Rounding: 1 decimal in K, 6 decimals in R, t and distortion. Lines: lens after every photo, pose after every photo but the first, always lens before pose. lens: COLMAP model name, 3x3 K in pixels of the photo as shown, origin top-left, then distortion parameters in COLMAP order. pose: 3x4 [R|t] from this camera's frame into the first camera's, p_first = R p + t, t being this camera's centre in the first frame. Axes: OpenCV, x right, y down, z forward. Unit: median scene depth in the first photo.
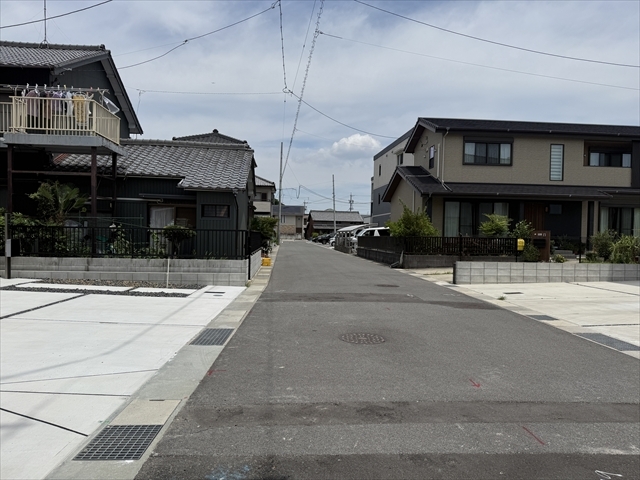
lens RADIAL K [[449.1, 0, 318.9], [0, 449.1, 245.1], [0, 0, 1]] dist [0.049600, -0.048253]
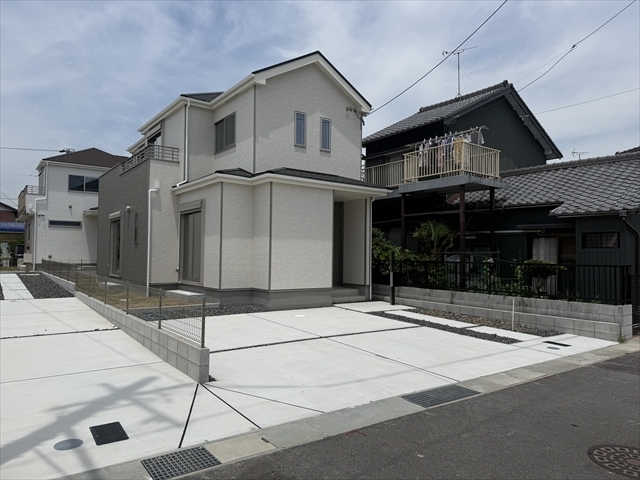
lens RADIAL K [[449.1, 0, 315.9], [0, 449.1, 243.0], [0, 0, 1]] dist [0.049600, -0.048253]
pose [[0.547606, -0.034961, -0.836006, 0.189475], [-0.020578, 0.998262, -0.055226, -0.018508], [0.836483, 0.047445, 0.545935, 0.158822]]
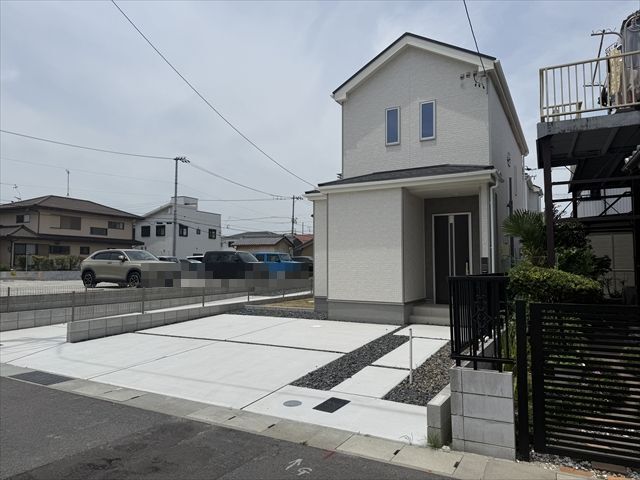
lens RADIAL K [[449.1, 0, 318.3], [0, 449.1, 237.6], [0, 0, 1]] dist [0.049600, -0.048253]
pose [[-0.530144, -0.071559, -0.844882, 0.176700], [-0.028500, 0.997373, -0.066591, -0.037509], [0.847428, -0.011224, -0.530791, 1.089039]]
